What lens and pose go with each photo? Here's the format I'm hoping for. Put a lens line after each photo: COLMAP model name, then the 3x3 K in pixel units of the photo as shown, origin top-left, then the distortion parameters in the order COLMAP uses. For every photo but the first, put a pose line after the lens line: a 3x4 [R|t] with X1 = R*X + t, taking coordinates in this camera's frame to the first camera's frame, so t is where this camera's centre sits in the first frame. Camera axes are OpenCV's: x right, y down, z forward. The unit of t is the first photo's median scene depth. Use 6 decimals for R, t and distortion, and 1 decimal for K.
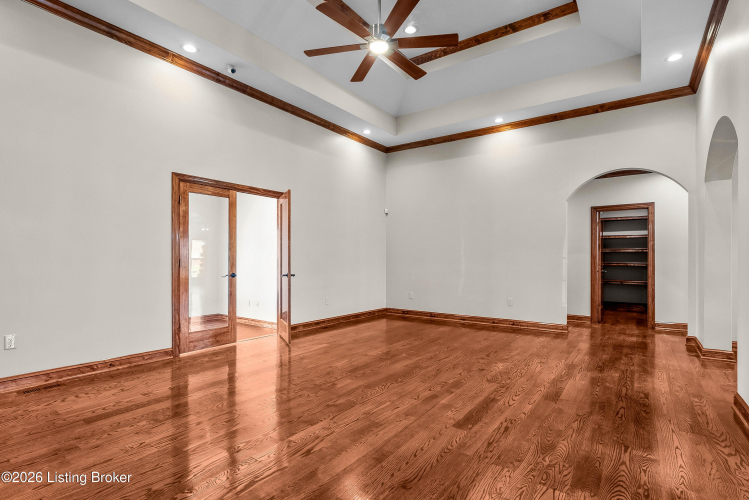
lens RADIAL K [[369.8, 0, 376.4], [0, 369.8, 259.8], [0, 0, 1]] dist [-0.000427, 0.000028]
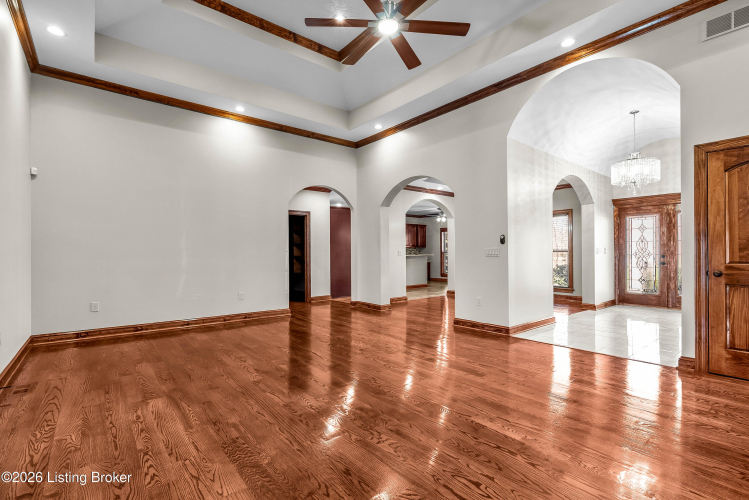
lens RADIAL K [[347.9, 0, 374.5], [0, 347.9, 250.0], [0, 0, 1]] dist [0.001314, 0.000169]
pose [[0.275567, 0.006529, 0.961260, -0.442983], [0.005263, 0.999952, -0.008300, 0.001769], [-0.961268, 0.007346, 0.275519, 0.409515]]
